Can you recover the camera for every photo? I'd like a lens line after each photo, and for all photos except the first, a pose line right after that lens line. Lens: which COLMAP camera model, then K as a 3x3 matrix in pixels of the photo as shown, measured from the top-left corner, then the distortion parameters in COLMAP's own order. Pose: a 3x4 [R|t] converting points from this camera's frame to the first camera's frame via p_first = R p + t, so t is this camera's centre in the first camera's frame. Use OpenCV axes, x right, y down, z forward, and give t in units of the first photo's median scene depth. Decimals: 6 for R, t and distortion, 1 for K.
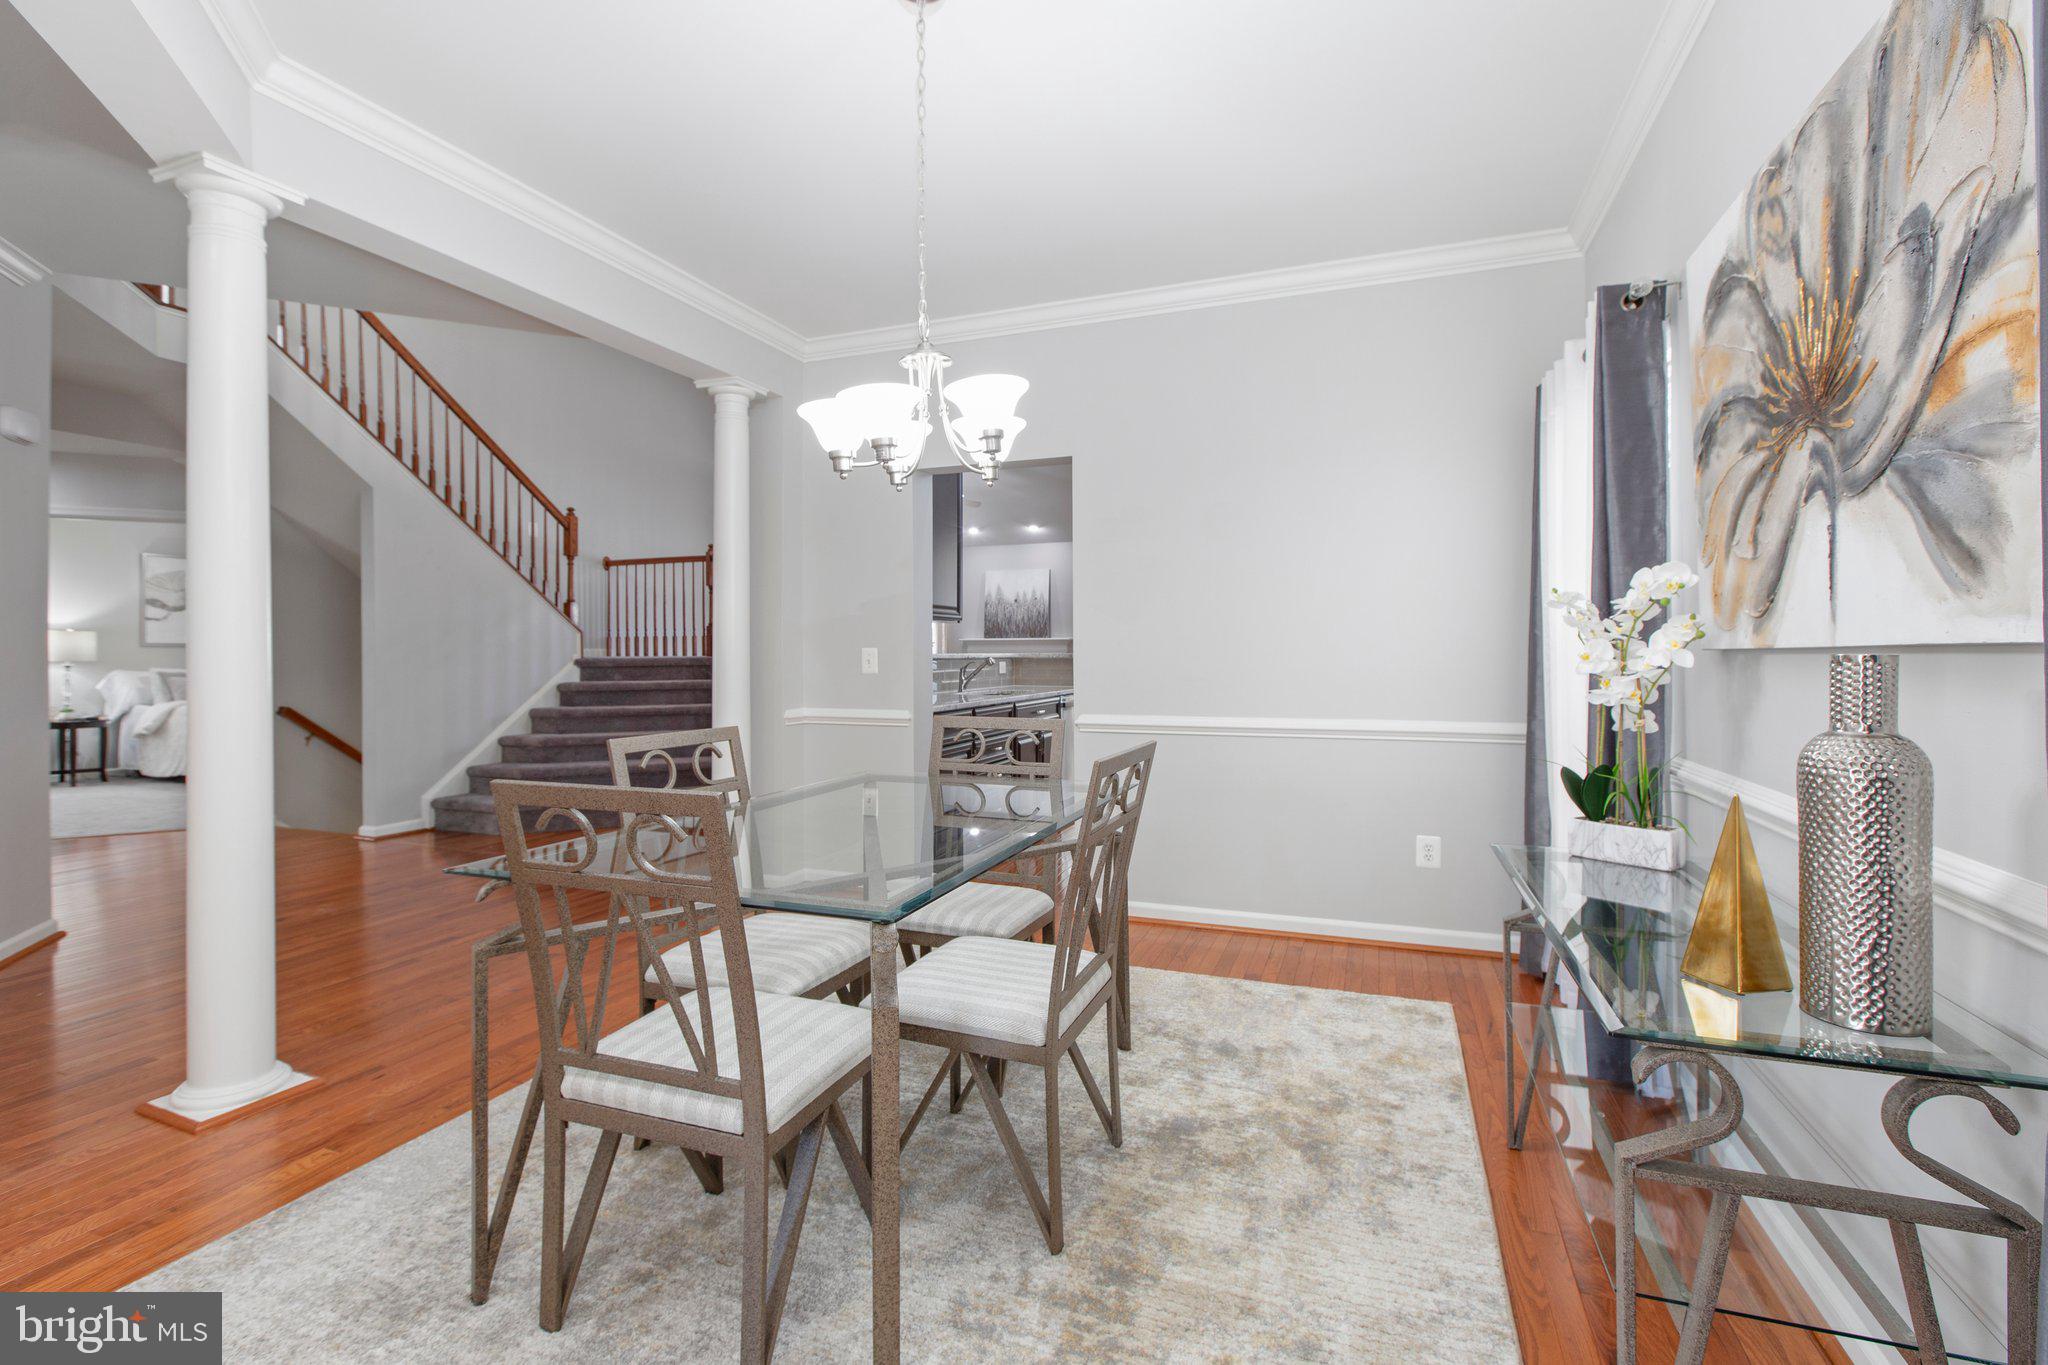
lens RADIAL K [[905.9, 0, 1042.5], [0, 905.9, 677.7], [0, 0, 1]] dist [0.002504, -0.001656]
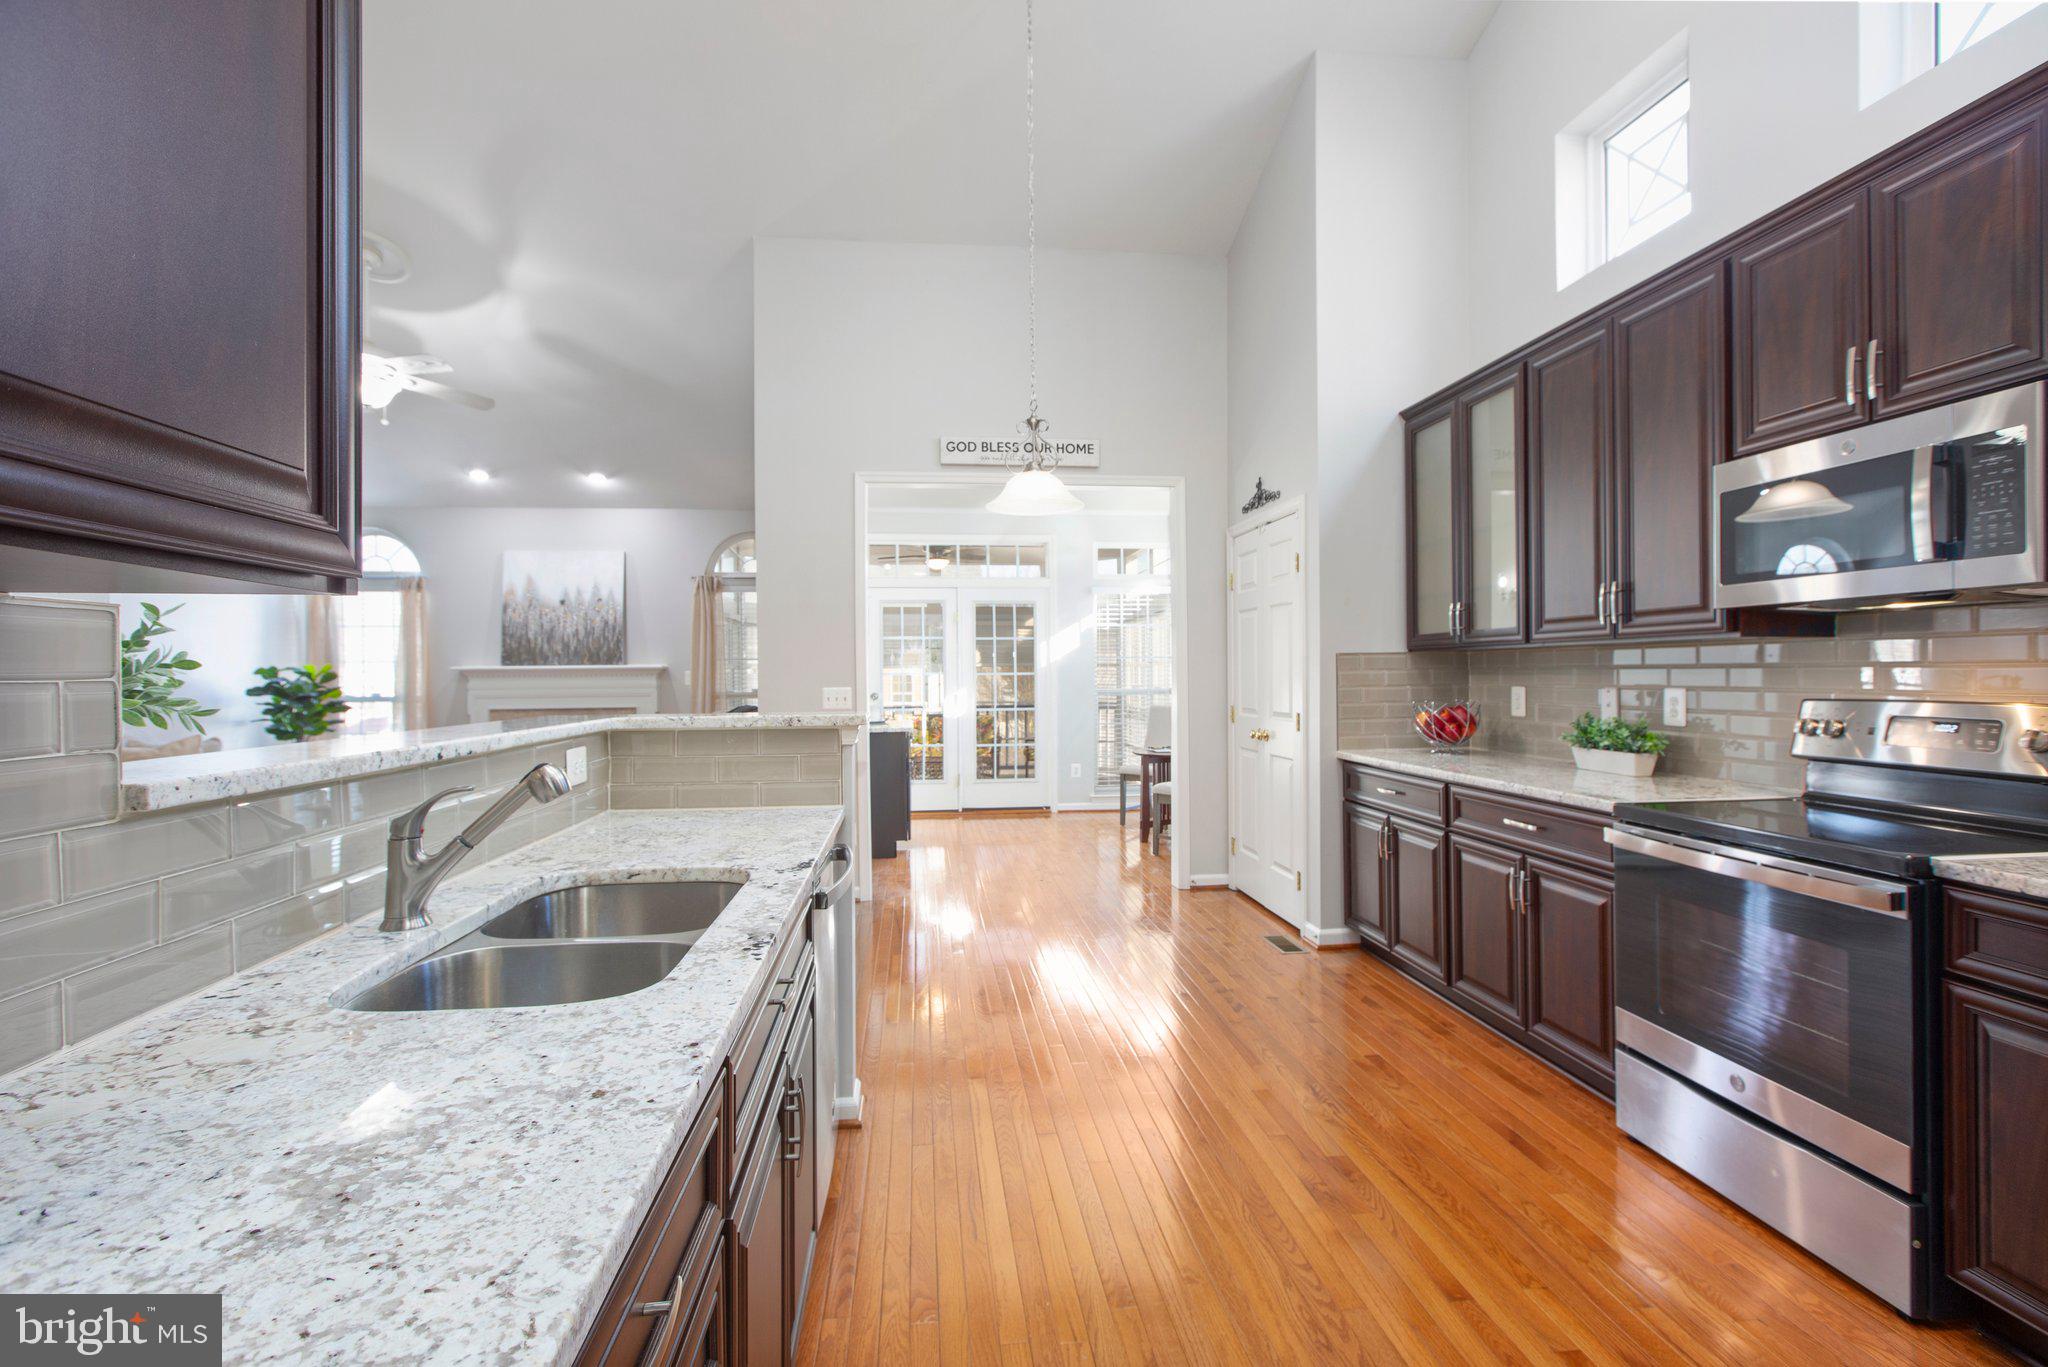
lens RADIAL K [[905.9, 0, 1009.9], [0, 905.9, 673.6], [0, 0, 1]] dist [0.002504, -0.001656]
pose [[0.898897, -0.002178, 0.438154, -0.077631], [0.015861, 0.999494, -0.027572, -0.054527], [-0.437872, 0.031734, 0.898477, 1.042248]]
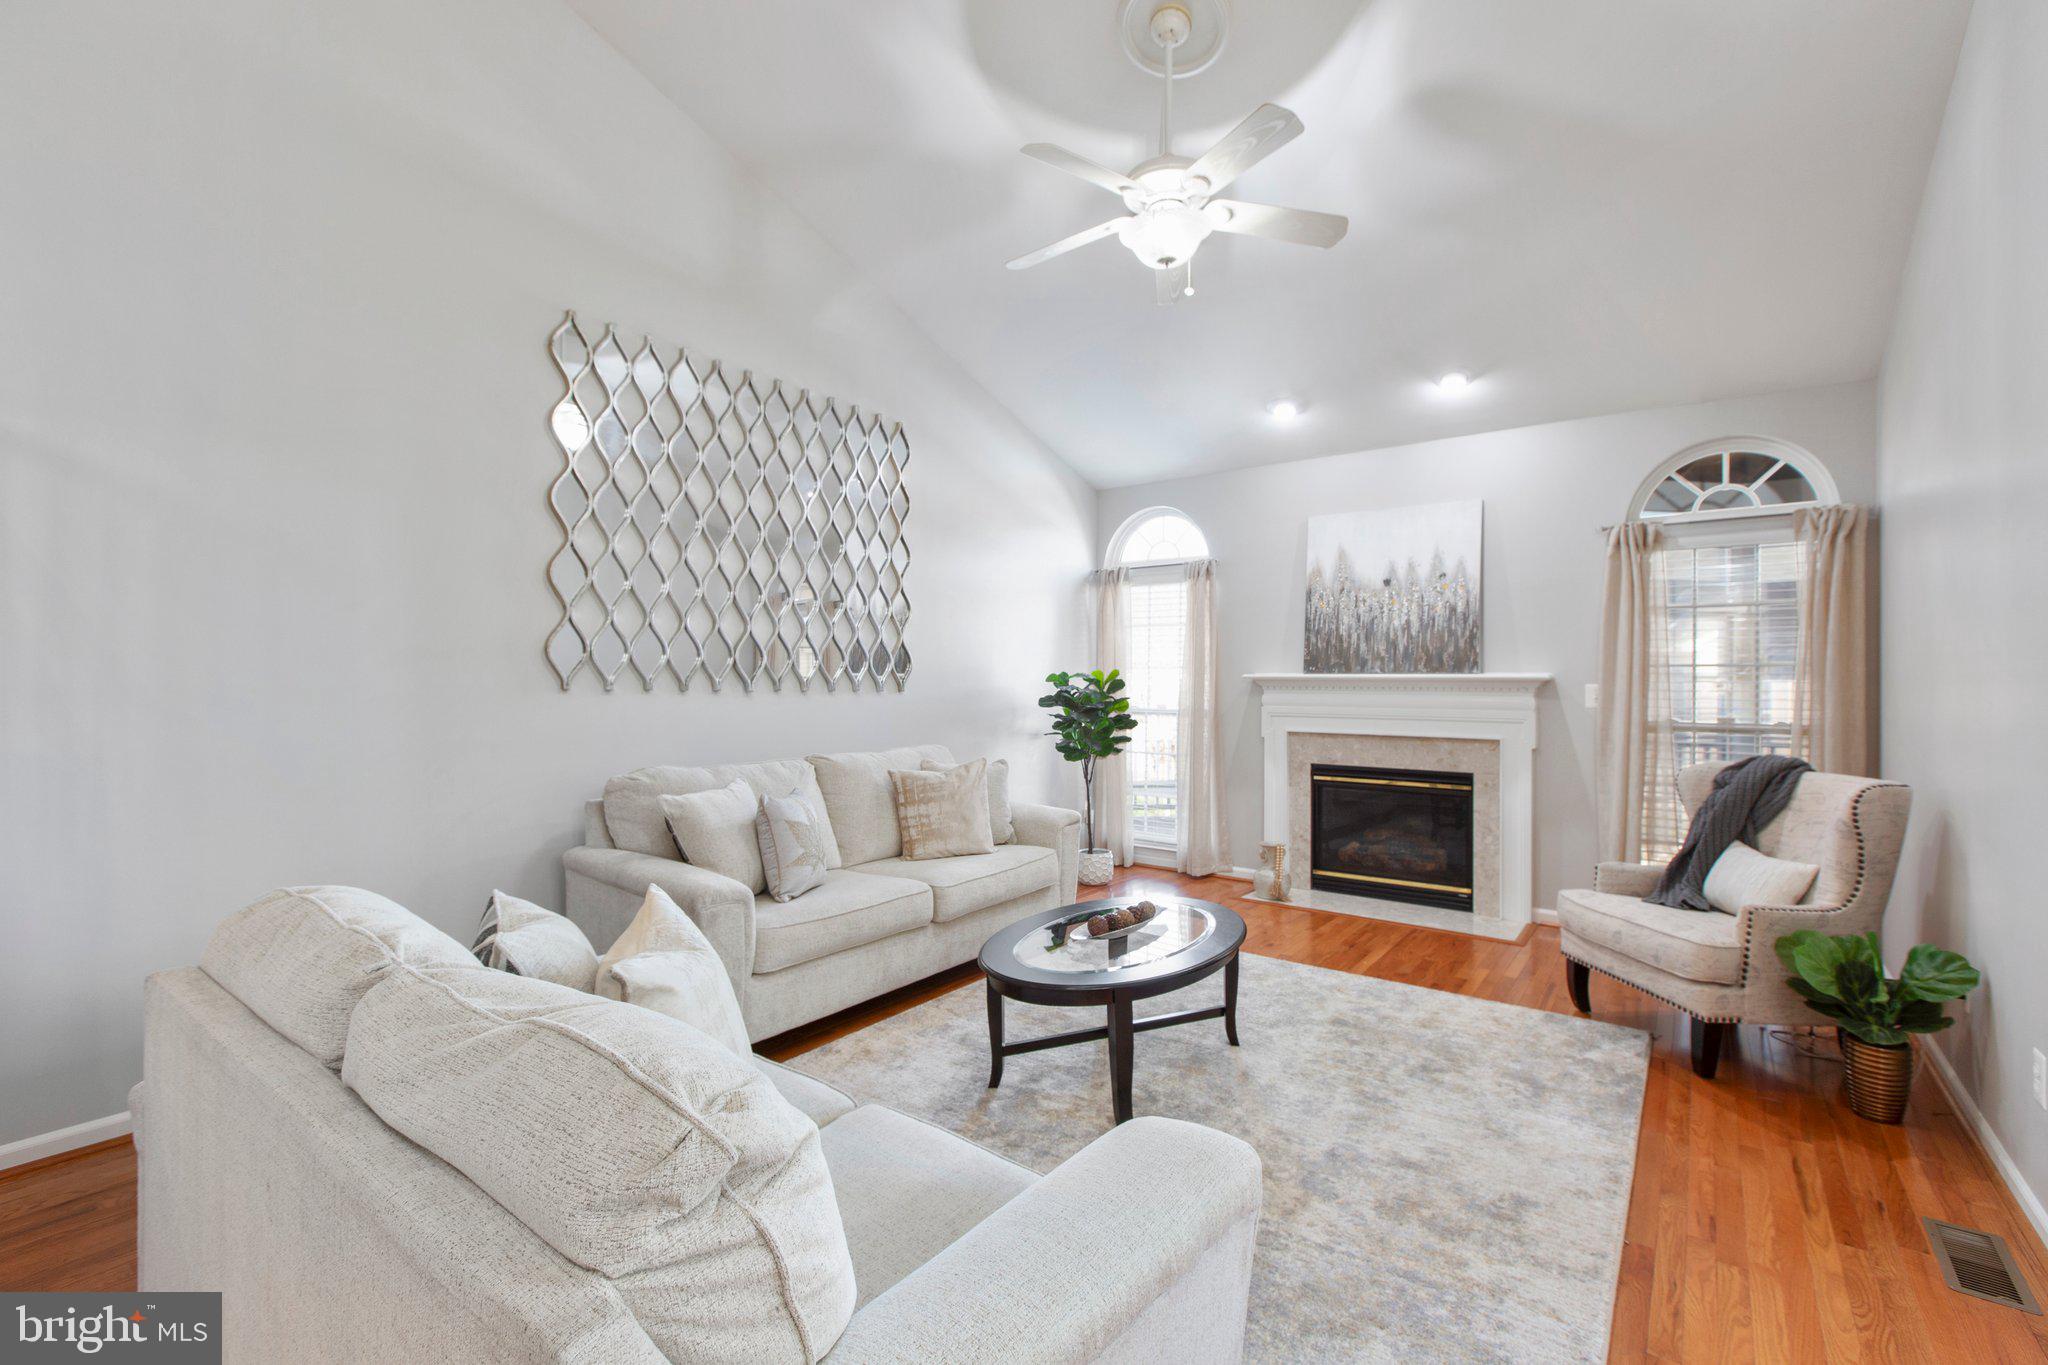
lens RADIAL K [[905.9, 0, 1027.6], [0, 905.9, 672.3], [0, 0, 1]] dist [0.002504, -0.001656]
pose [[0.957760, 0.008349, -0.287447, -0.199927], [-0.017705, 0.999394, -0.029966, -0.089224], [0.287022, 0.033790, 0.957328, 1.700822]]
